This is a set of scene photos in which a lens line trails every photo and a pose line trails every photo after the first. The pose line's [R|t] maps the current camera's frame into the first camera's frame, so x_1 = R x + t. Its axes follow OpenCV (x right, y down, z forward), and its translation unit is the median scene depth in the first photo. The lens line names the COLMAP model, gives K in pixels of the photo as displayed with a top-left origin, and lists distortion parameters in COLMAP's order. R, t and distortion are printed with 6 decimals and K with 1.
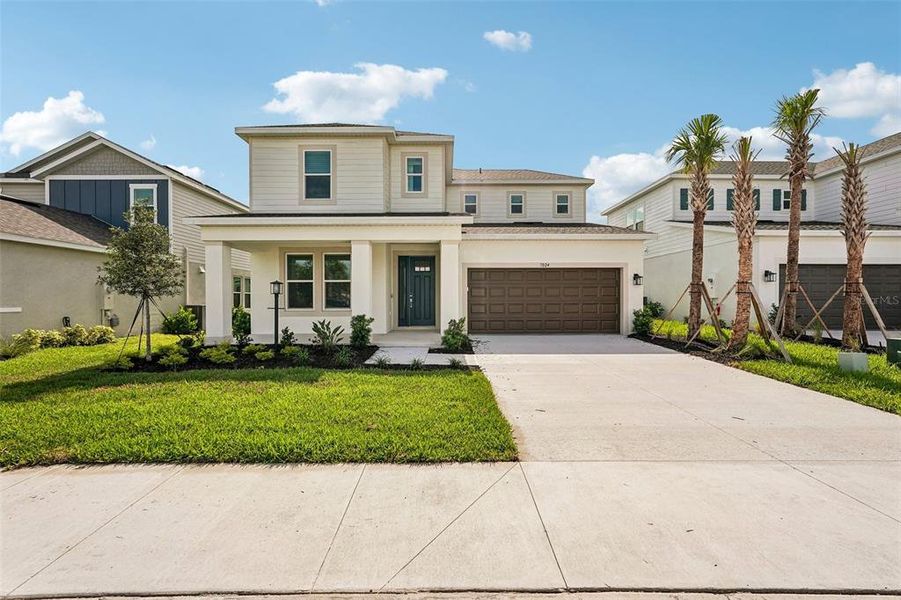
lens RADIAL K [[395.1, 0, 450.6], [0, 395.1, 298.6], [0, 0, 1]] dist [-0.004319, 0.003062]
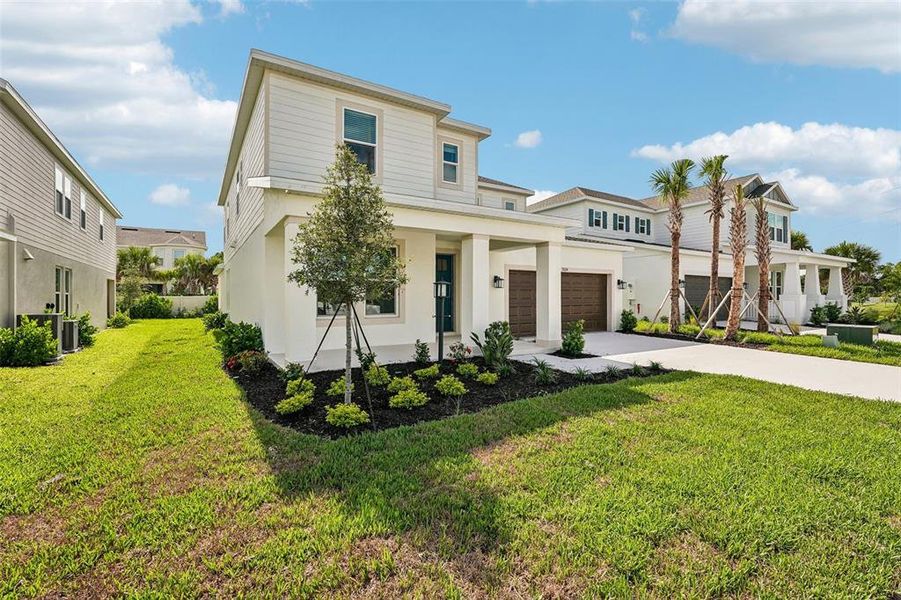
lens RADIAL K [[413.4, 0, 450.4], [0, 413.4, 299.1], [0, 0, 1]] dist [-0.002221, -0.000094]
pose [[0.846251, -0.001973, 0.532780, -0.603157], [0.002213, 0.999998, 0.000189, -0.006139], [-0.532779, 0.001019, 0.846254, 0.213663]]
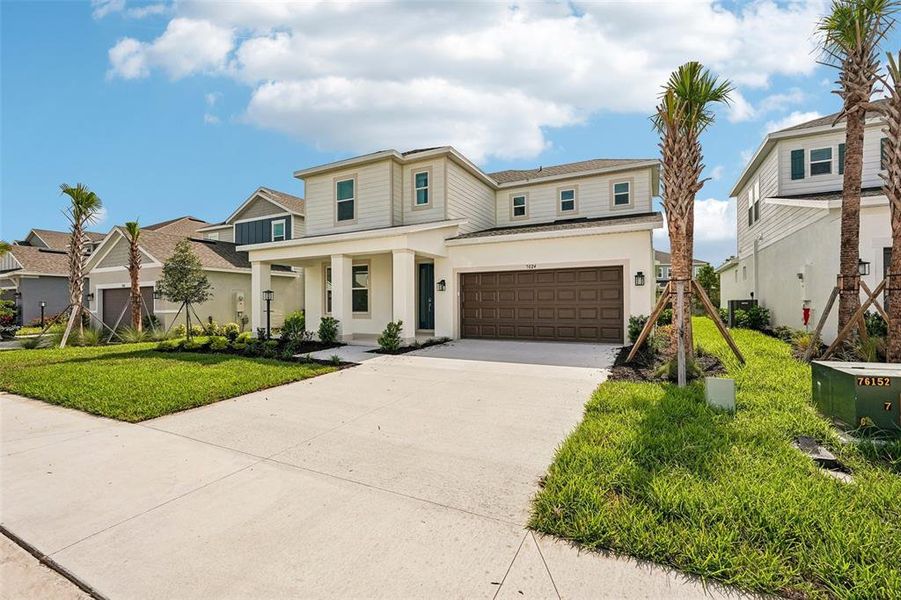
lens RADIAL K [[395.1, 0, 455.0], [0, 395.1, 300.7], [0, 0, 1]] dist [-0.004319, 0.003062]
pose [[0.888070, -0.007308, -0.459650, 0.495151], [0.004726, 0.999966, -0.006767, 0.000855], [0.459684, 0.003837, 0.888074, 0.085501]]
